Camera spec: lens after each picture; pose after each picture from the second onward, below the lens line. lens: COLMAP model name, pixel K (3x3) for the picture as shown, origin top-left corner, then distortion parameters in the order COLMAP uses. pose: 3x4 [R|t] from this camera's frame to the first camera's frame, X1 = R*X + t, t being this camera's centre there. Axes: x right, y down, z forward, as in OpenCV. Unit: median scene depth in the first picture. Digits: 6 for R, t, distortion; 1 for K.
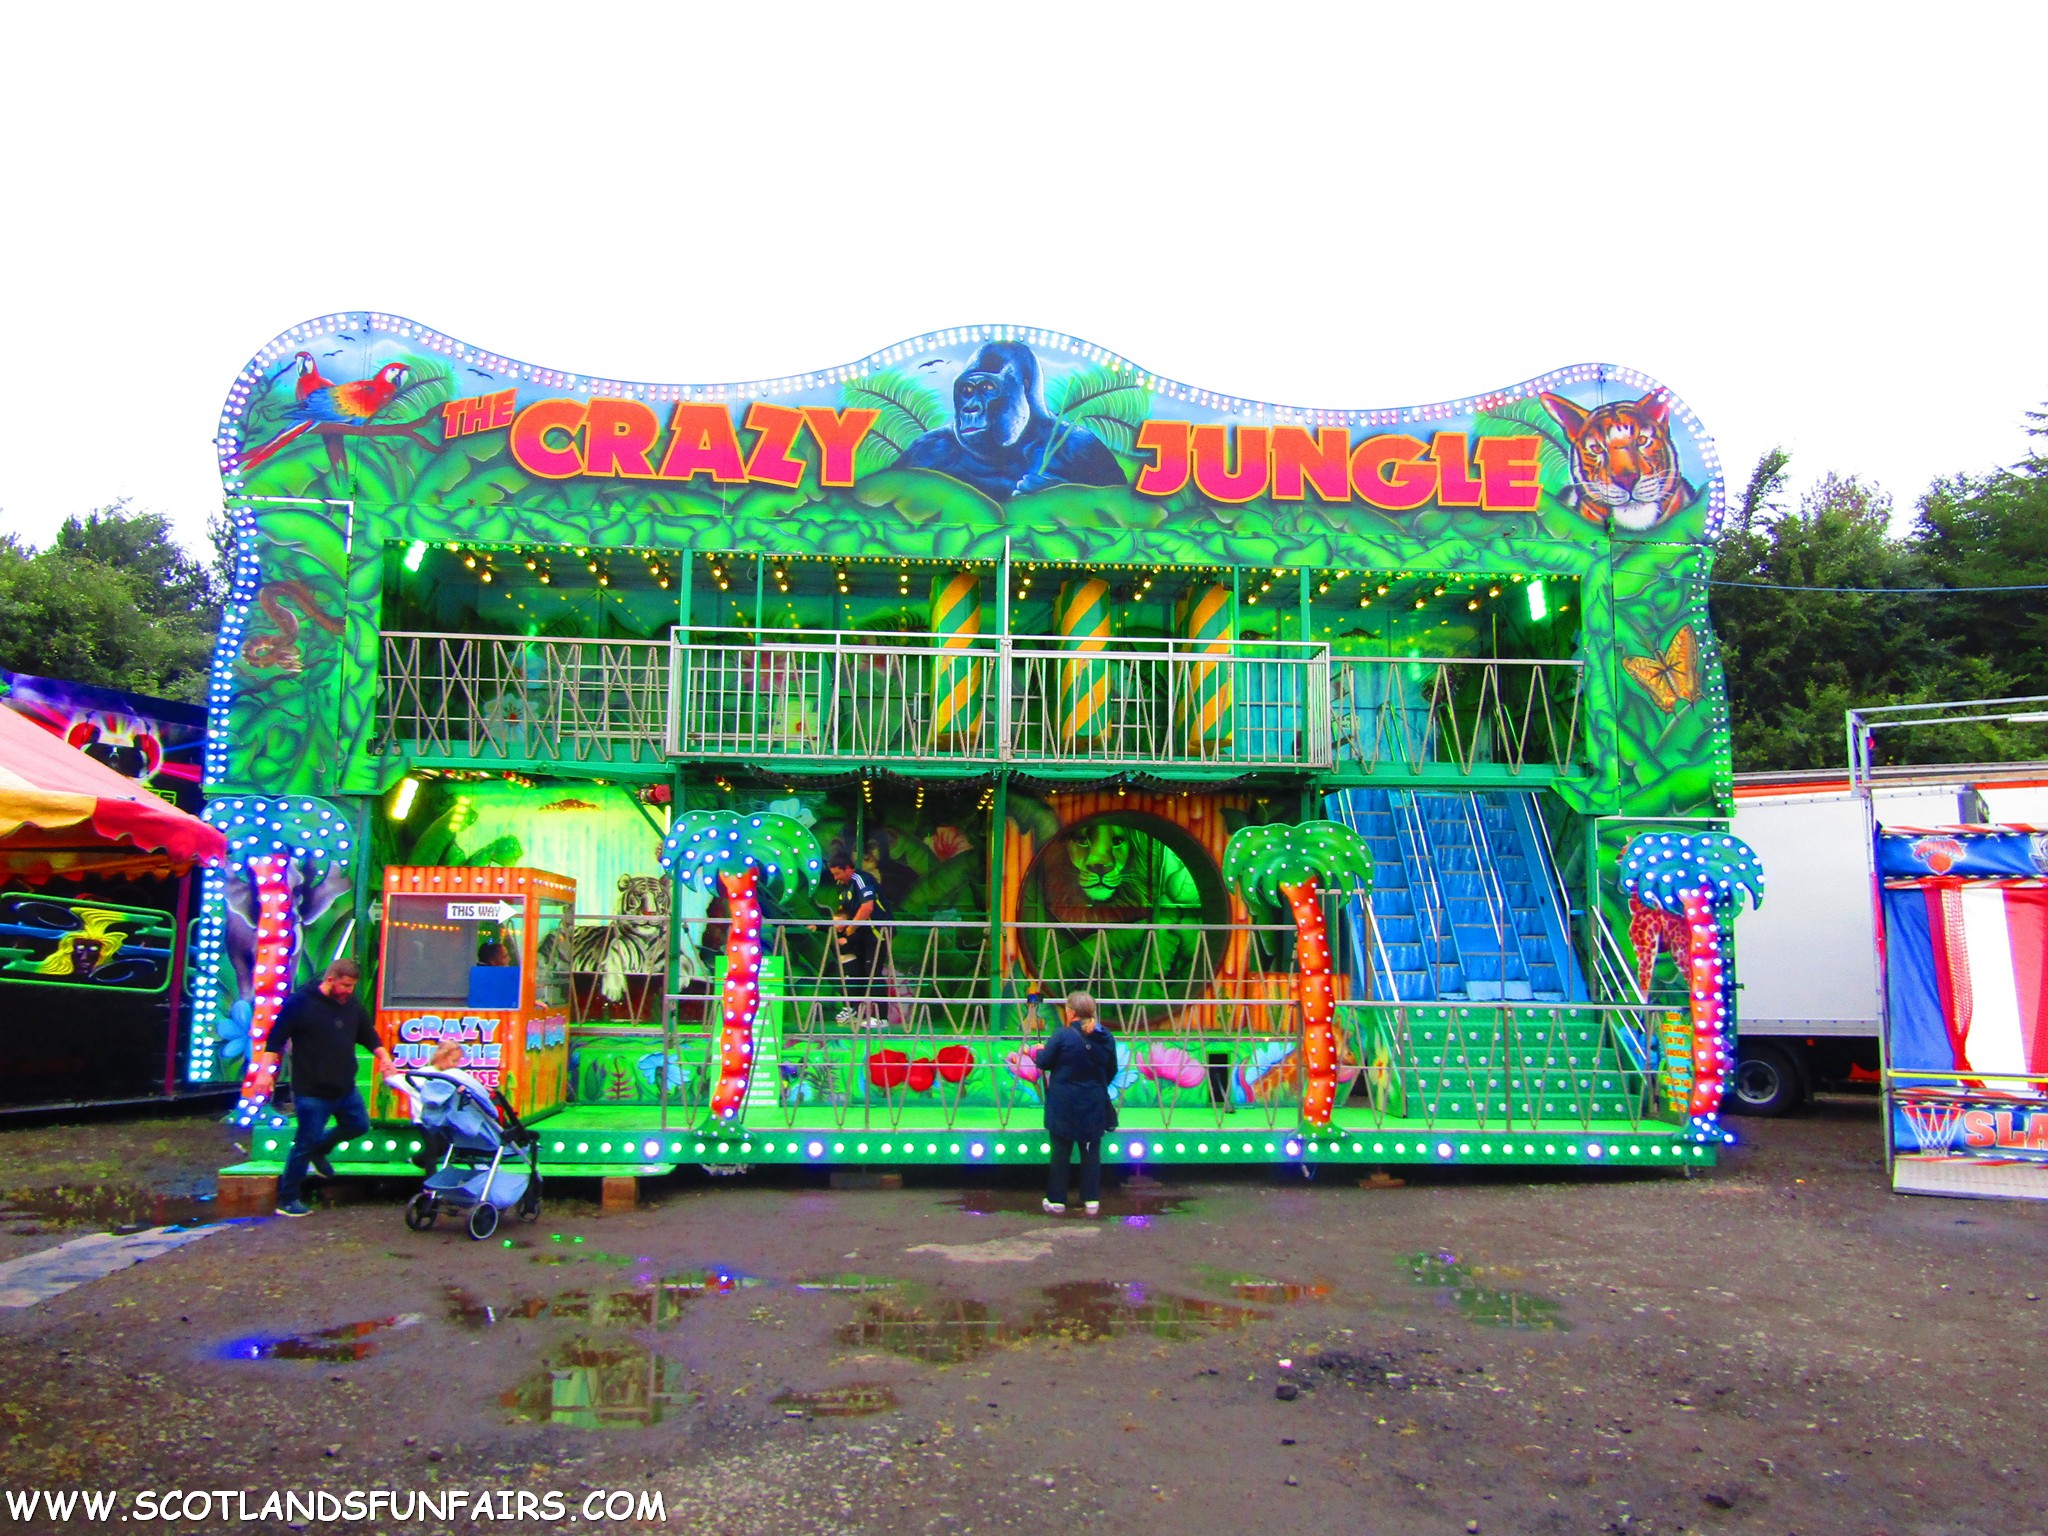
lens RADIAL K [[1536.2, 0, 1024.1], [0, 1536.2, 775.2], [0, 0, 1]] dist [0.006625, 0.001774]
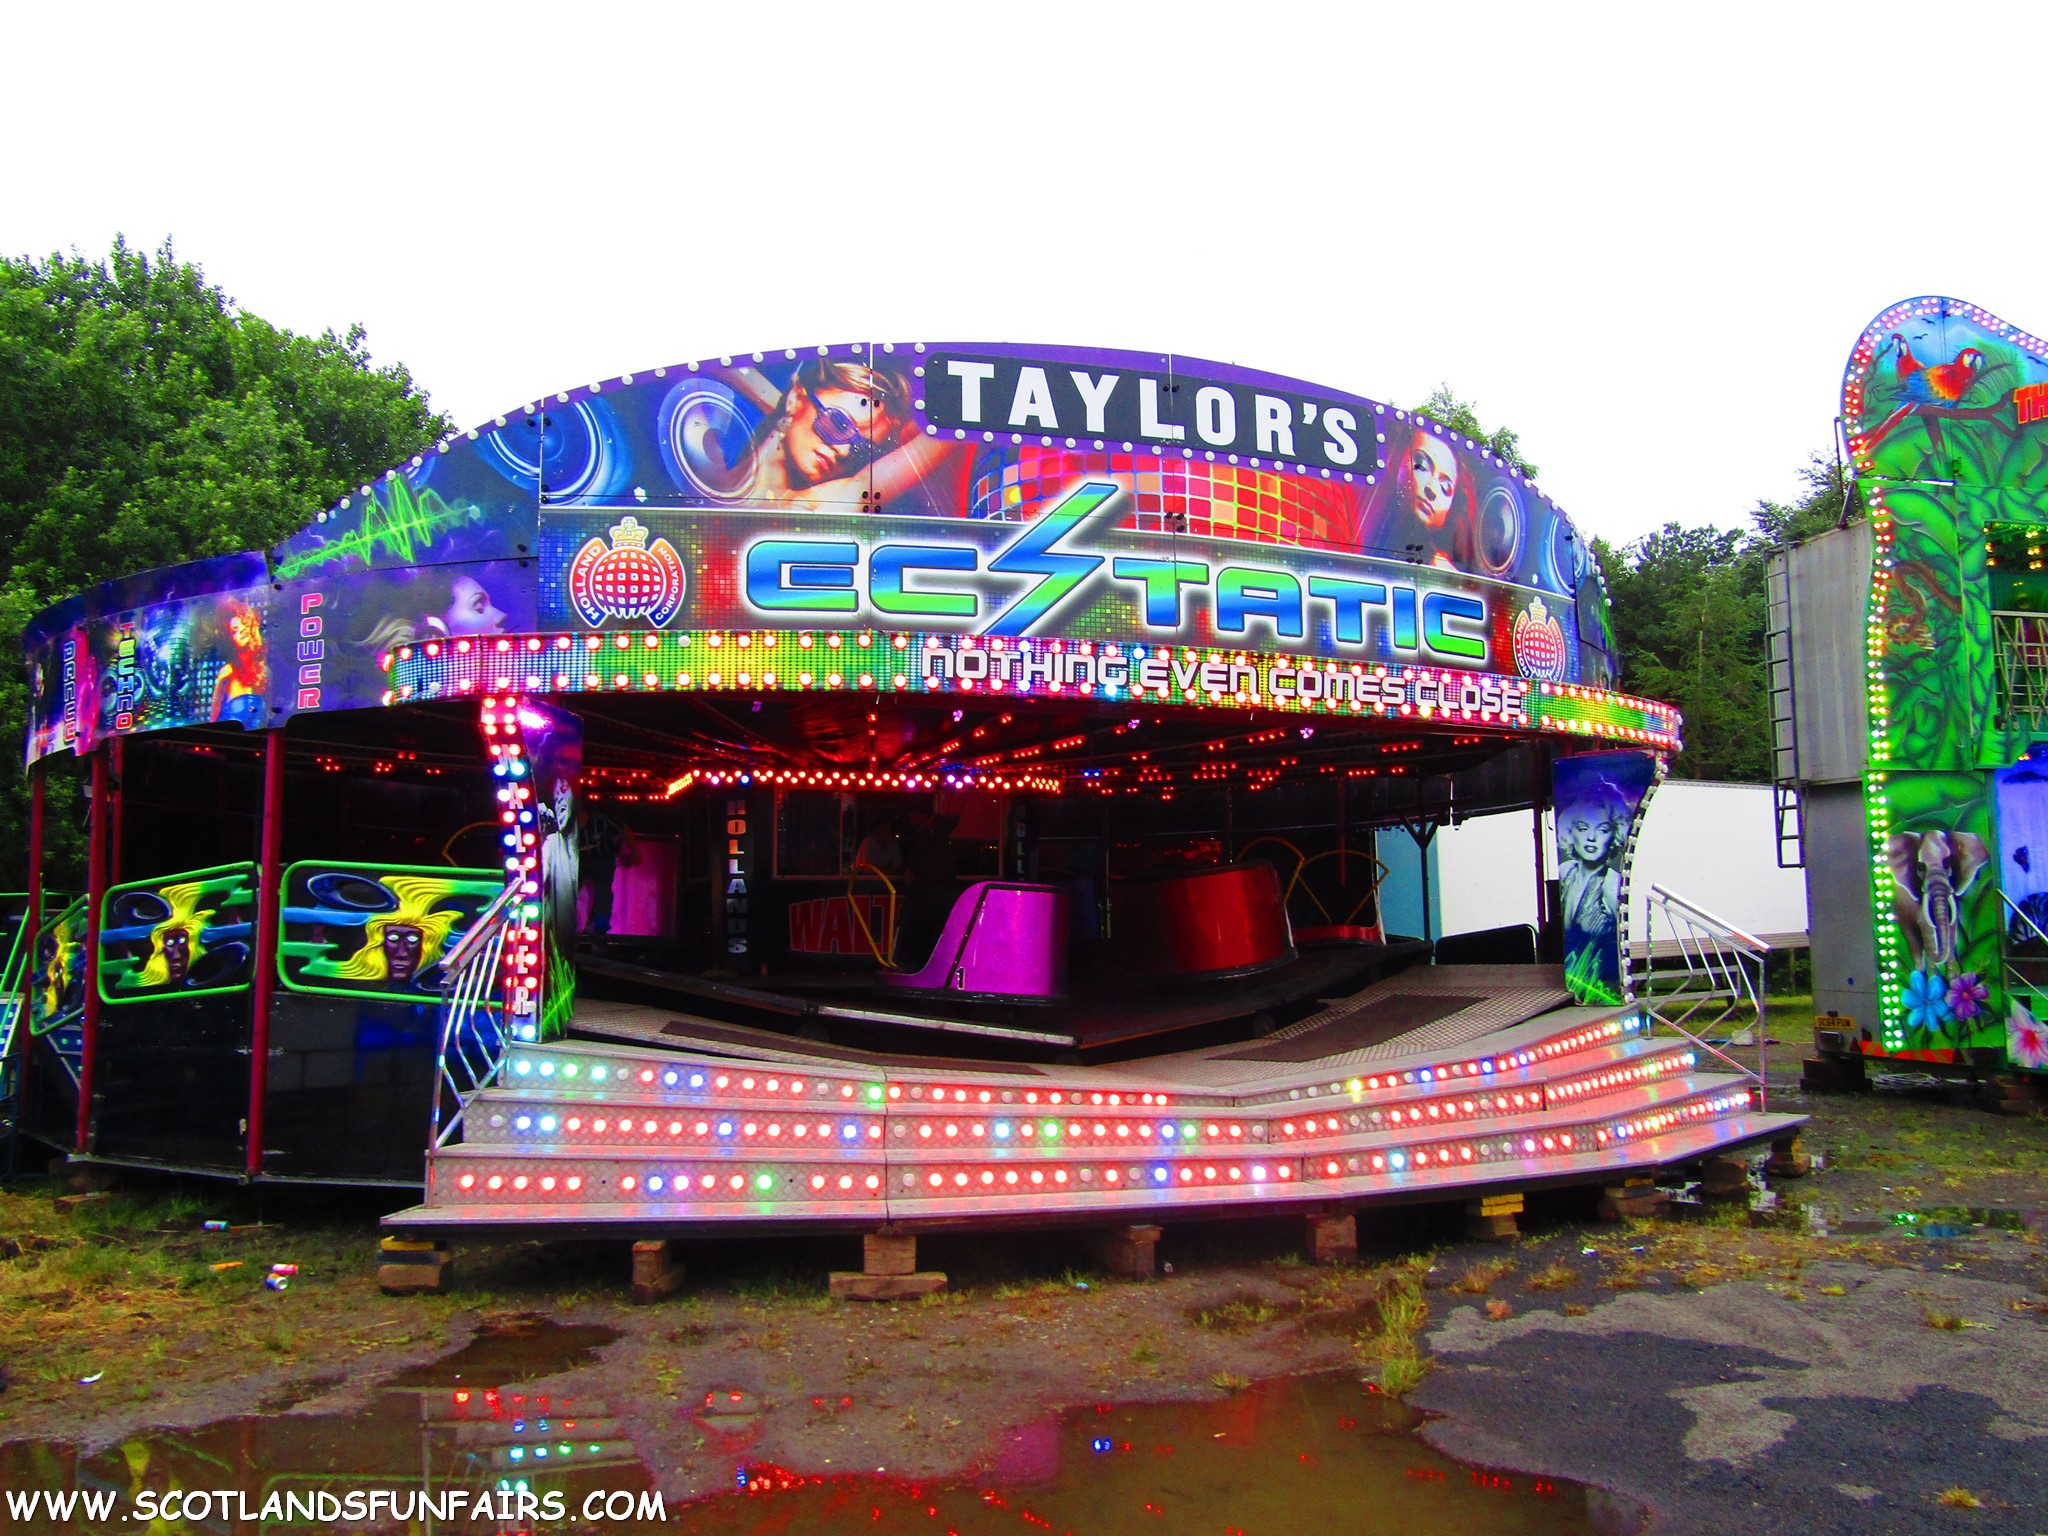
lens RADIAL K [[1629.0, 0, 1024.4], [0, 1629.0, 760.9], [0, 0, 1]] dist [0.001244, -0.000274]
pose [[0.979359, -0.009396, 0.201908, -1.269771], [0.006044, 0.999834, 0.017208, -0.015200], [-0.202036, -0.015632, 0.979253, 0.058472]]
